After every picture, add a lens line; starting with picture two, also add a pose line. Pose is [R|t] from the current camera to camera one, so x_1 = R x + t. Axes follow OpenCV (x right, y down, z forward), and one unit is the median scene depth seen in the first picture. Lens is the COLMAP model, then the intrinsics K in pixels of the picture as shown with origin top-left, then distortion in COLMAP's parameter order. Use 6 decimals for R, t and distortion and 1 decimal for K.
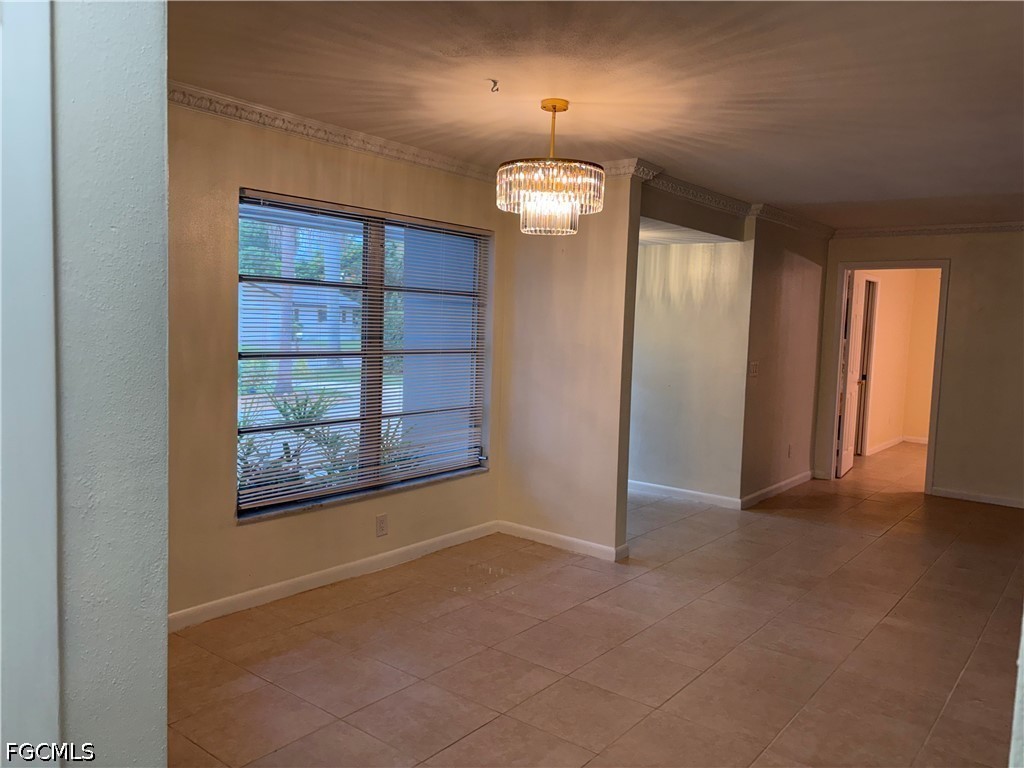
lens RADIAL K [[773.5, 0, 508.4], [0, 773.5, 382.4], [0, 0, 1]] dist [0.032946, -0.036896]
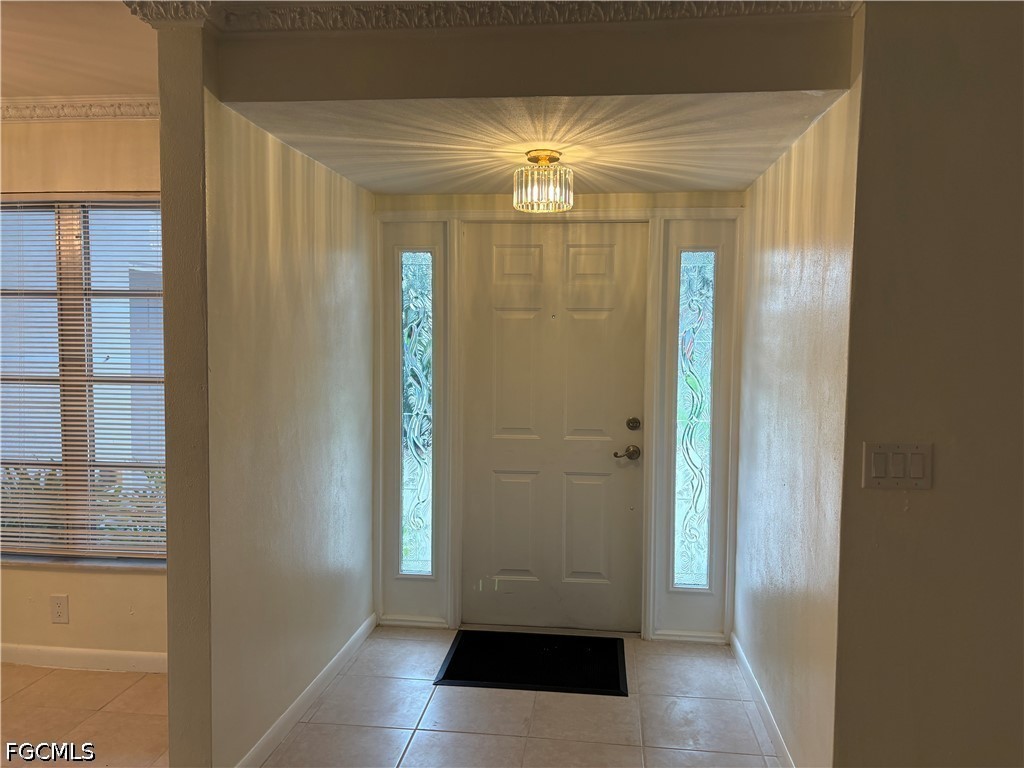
lens RADIAL K [[773.5, 0, 511.4], [0, 773.5, 386.7], [0, 0, 1]] dist [0.032946, -0.036896]
pose [[0.527056, 0.033181, -0.849182, 0.699326], [-0.066595, 0.997777, -0.002345, -0.057812], [0.847217, 0.057787, 0.528095, 0.959528]]
